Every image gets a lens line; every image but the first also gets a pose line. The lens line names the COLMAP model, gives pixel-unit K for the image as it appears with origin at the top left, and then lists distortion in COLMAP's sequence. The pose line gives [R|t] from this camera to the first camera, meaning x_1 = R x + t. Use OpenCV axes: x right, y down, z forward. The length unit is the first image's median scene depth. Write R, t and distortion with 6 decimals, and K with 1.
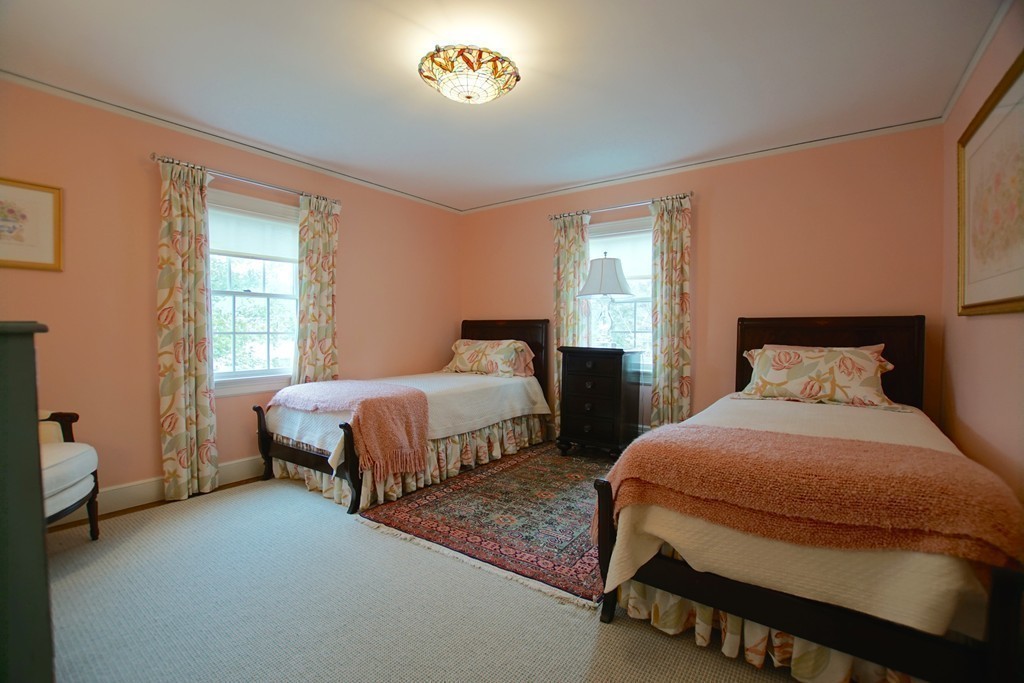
lens RADIAL K [[464.7, 0, 509.0], [0, 464.7, 343.4], [0, 0, 1]] dist [-0.018778, 0.000000]
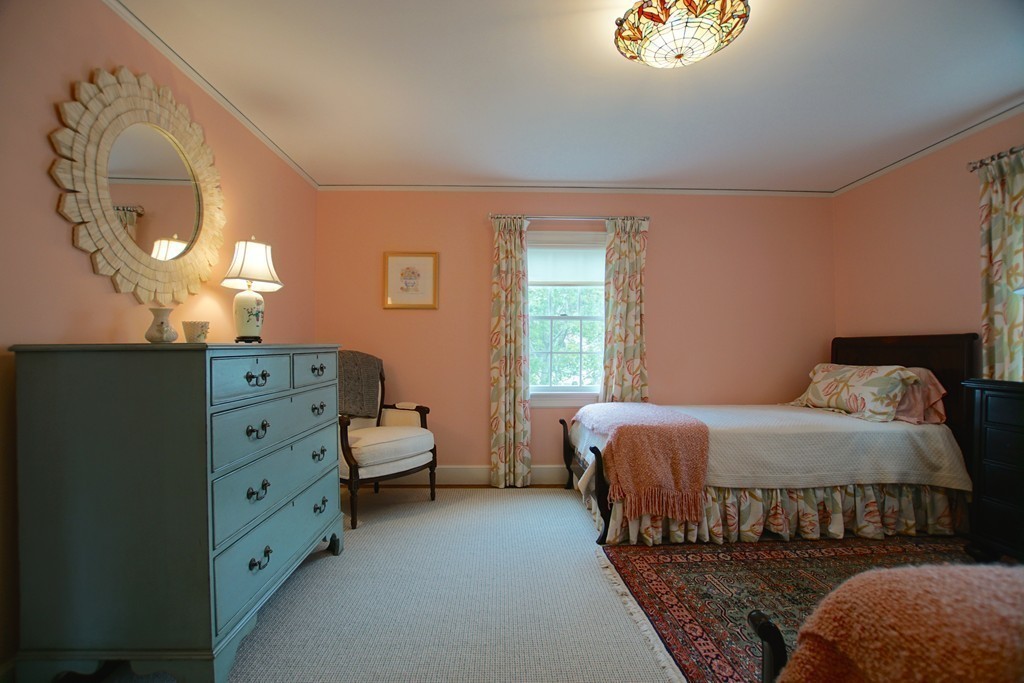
lens RADIAL K [[464.7, 0, 511.4], [0, 464.7, 342.2], [0, 0, 1]] dist [-0.018778, 0.000000]
pose [[0.608589, -0.011778, -0.793398, 0.256509], [-0.025540, 0.999081, -0.034422, -0.005898], [0.793074, 0.041212, 0.607729, 0.223105]]
